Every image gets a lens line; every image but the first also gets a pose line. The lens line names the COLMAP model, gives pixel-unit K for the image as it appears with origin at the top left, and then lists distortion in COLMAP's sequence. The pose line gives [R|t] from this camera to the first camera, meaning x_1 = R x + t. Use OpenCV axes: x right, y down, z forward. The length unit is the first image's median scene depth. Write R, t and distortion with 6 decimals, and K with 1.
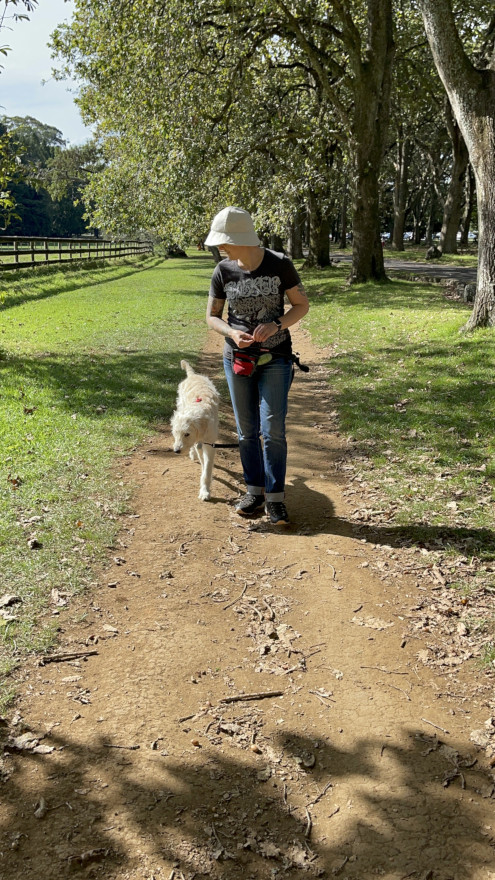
lens RADIAL K [[735.7, 0, 243.6], [0, 735.7, 442.2], [0, 0, 1]] dist [0.036178, -0.041732]
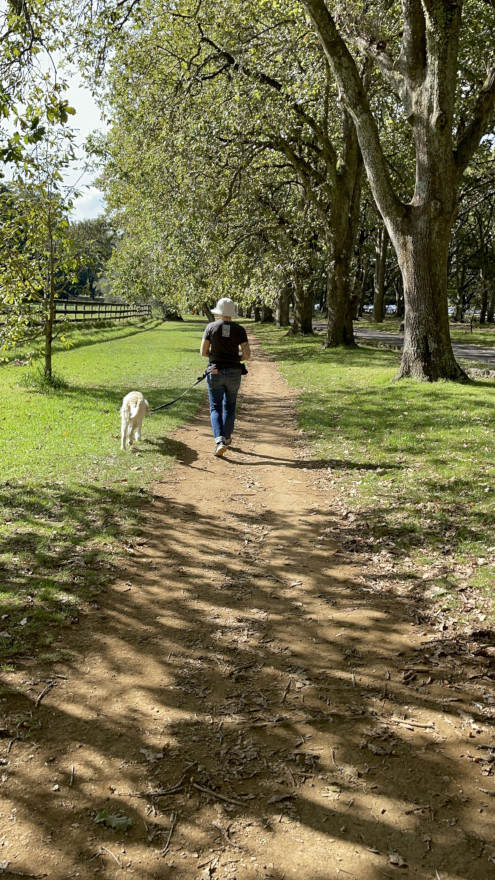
lens RADIAL K [[735.7, 0, 267.2], [0, 735.7, 429.3], [0, 0, 1]] dist [0.036178, -0.041732]
pose [[0.998357, 0.031203, 0.048052, -0.004178], [-0.026105, 0.994310, -0.103280, 0.044876], [-0.051001, 0.101856, 0.993491, -0.179974]]
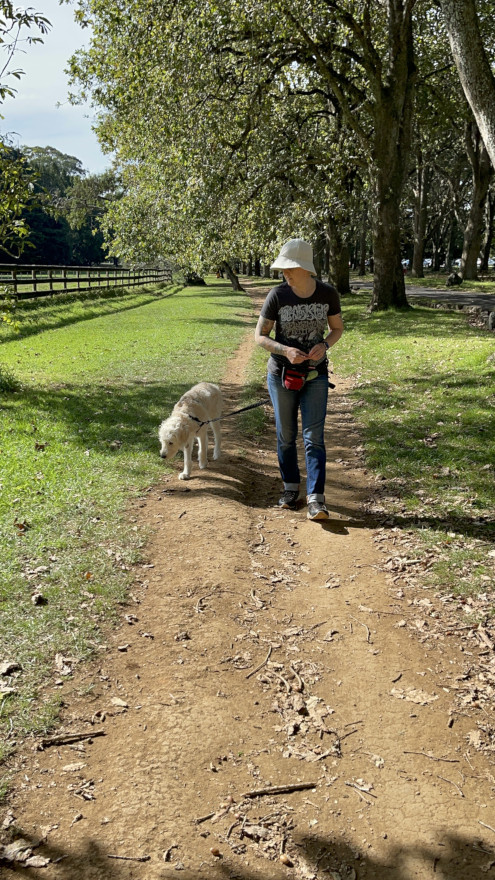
lens RADIAL K [[735.7, 0, 249.8], [0, 735.7, 462.0], [0, 0, 1]] dist [0.036178, -0.041732]
pose [[0.999857, -0.000845, -0.016898, -0.001092], [0.000679, 0.999952, -0.009823, -0.003816], [0.016905, 0.009811, 0.999809, 0.014561]]
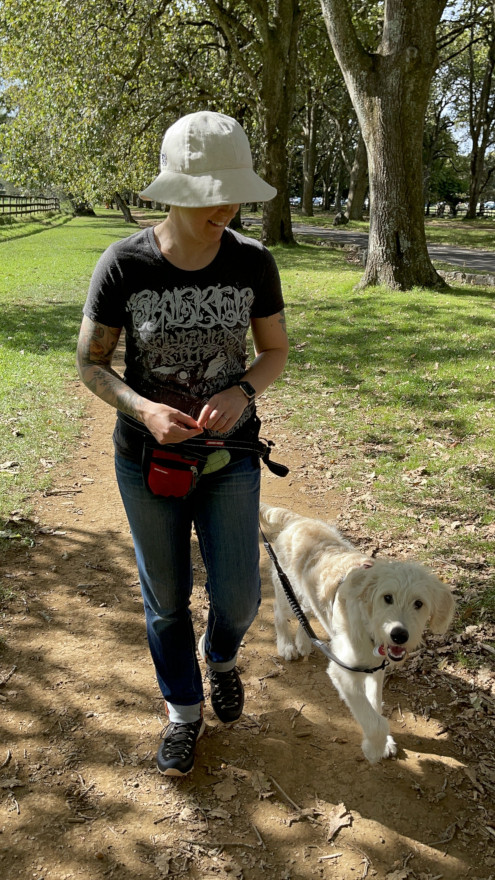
lens RADIAL K [[735.7, 0, 262.5], [0, 735.7, 459.1], [0, 0, 1]] dist [0.036178, -0.041732]
pose [[0.989833, -0.017021, 0.141213, -0.006336], [0.007354, 0.997610, 0.068702, 0.015651], [-0.142045, -0.066965, 0.987592, -0.060030]]
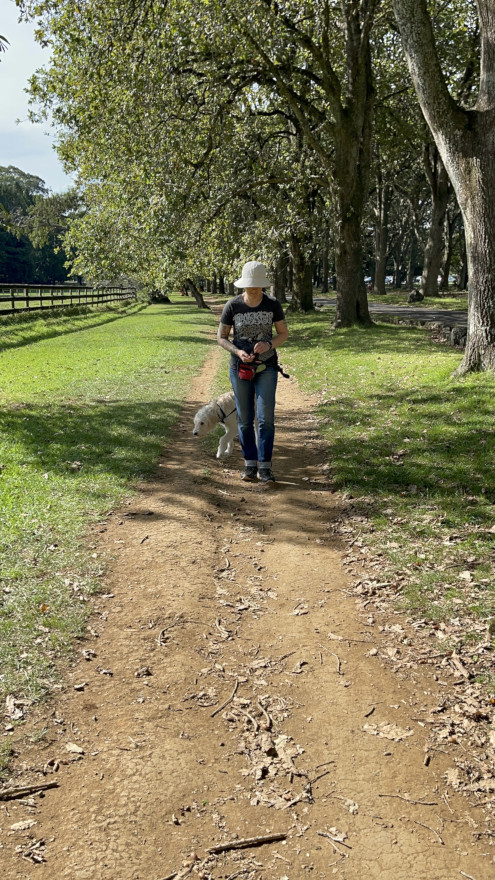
lens RADIAL K [[735.7, 0, 246.0], [0, 735.7, 457.7], [0, 0, 1]] dist [0.036178, -0.041732]
pose [[0.999625, -0.014697, 0.023100, -0.000365], [0.015556, 0.999178, -0.037444, -0.005296], [-0.022531, 0.037789, 0.999032, 0.020528]]
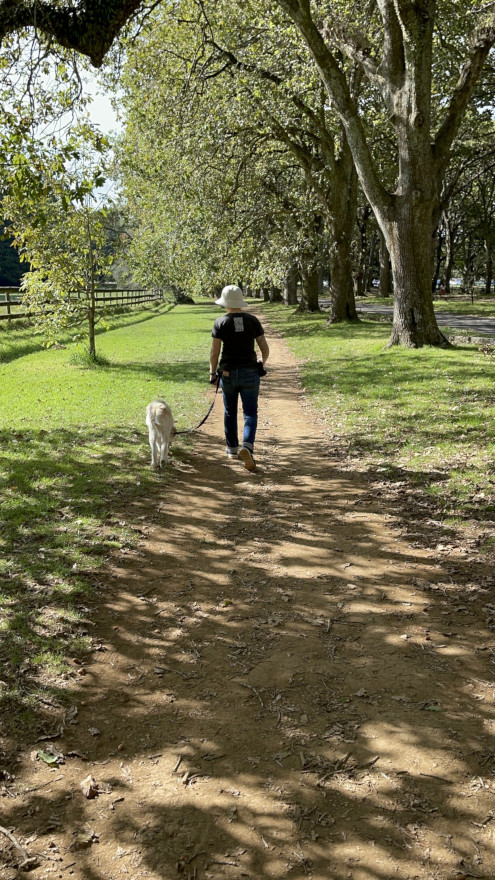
lens RADIAL K [[735.7, 0, 265.4], [0, 735.7, 439.4], [0, 0, 1]] dist [0.036178, -0.041732]
pose [[0.999618, -0.007771, 0.026510, -0.006390], [0.009414, 0.998005, -0.062437, 0.071726], [-0.025972, 0.062663, 0.997697, -0.290869]]
